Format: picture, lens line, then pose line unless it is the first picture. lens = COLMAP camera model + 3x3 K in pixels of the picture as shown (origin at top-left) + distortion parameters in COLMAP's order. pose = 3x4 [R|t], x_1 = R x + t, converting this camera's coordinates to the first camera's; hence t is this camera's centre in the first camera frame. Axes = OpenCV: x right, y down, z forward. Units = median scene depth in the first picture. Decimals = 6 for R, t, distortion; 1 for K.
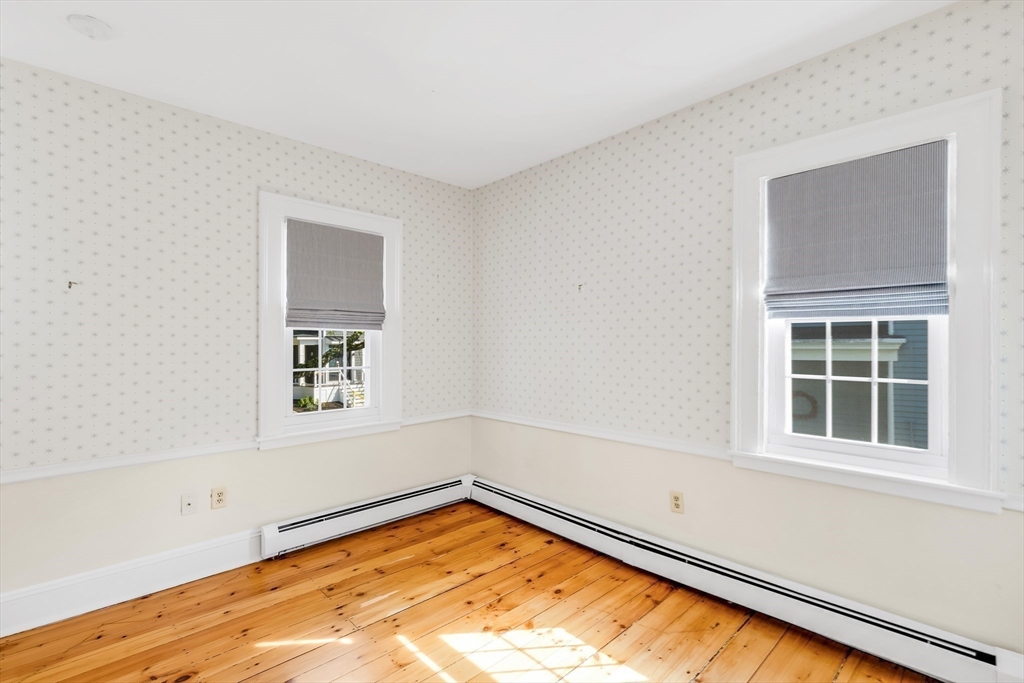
lens RADIAL K [[470.4, 0, 521.5], [0, 470.4, 343.7], [0, 0, 1]] dist [0.004870, -0.000864]
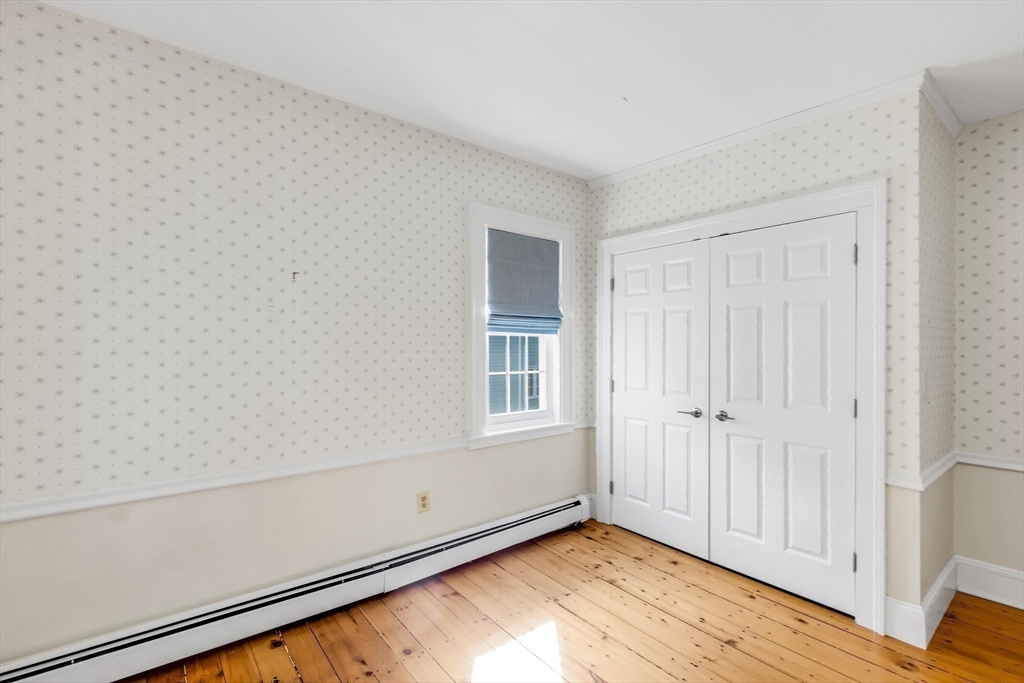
lens RADIAL K [[470.4, 0, 522.3], [0, 470.4, 342.6], [0, 0, 1]] dist [0.004870, -0.000864]
pose [[0.080505, 0.003601, 0.996748, -0.807414], [-0.004821, 0.999983, -0.003223, -0.018980], [-0.996743, -0.004546, 0.080521, 0.807440]]
